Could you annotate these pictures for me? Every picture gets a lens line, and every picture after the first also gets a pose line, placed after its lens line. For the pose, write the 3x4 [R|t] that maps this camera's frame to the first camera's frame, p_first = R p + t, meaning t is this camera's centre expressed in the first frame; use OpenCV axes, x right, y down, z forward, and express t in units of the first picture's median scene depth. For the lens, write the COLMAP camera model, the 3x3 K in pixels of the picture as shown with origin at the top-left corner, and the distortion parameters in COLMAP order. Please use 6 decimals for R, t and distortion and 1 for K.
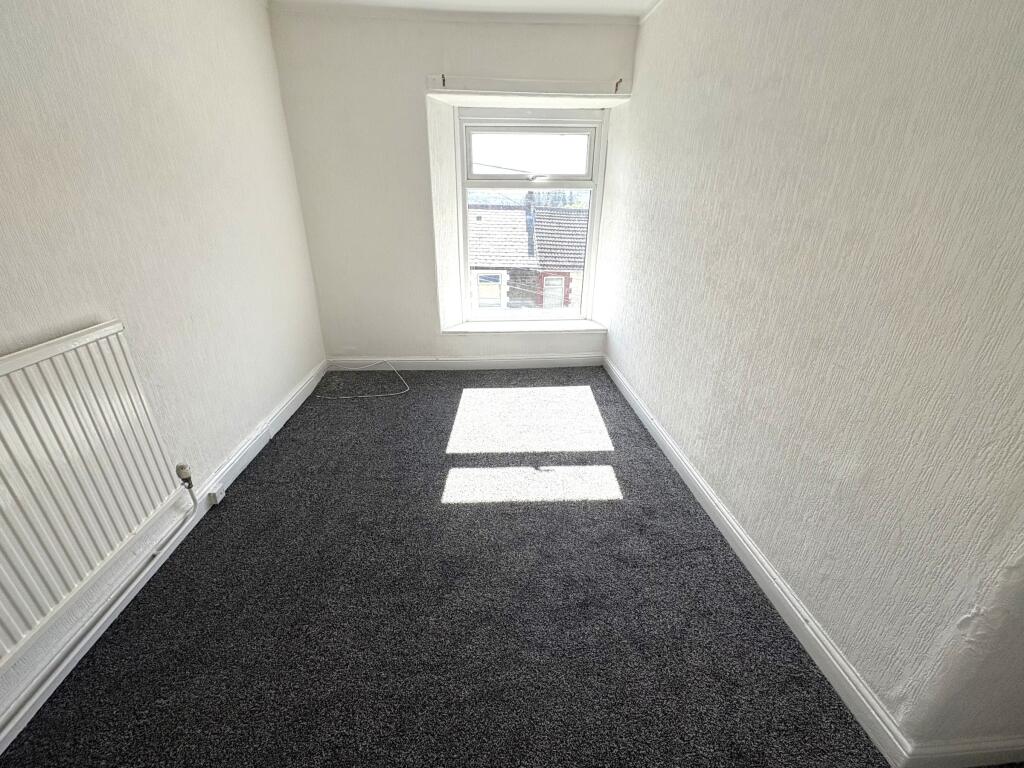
lens RADIAL K [[414.7, 0, 518.9], [0, 414.7, 381.9], [0, 0, 1]] dist [0.003221, -0.001468]
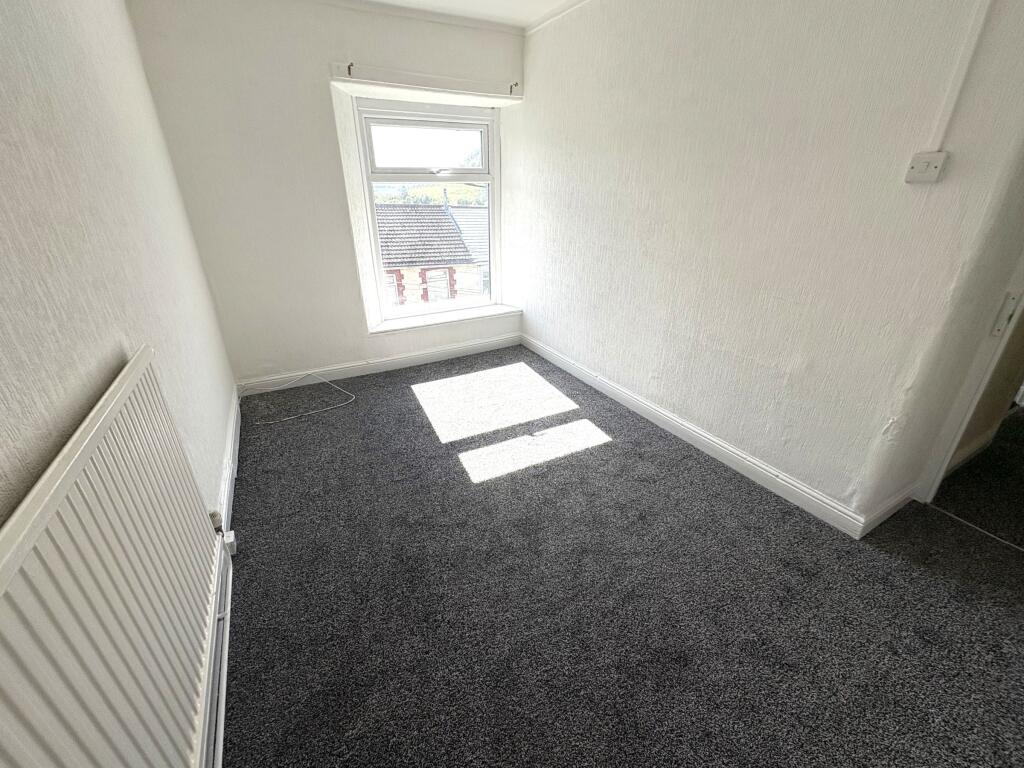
lens RADIAL K [[414.7, 0, 517.7], [0, 414.7, 379.9], [0, 0, 1]] dist [0.003221, -0.001468]
pose [[0.910215, -0.183675, 0.371176, -0.309475], [0.180979, 0.982572, 0.042416, 0.007973], [-0.372498, 0.028567, 0.927593, -0.012183]]
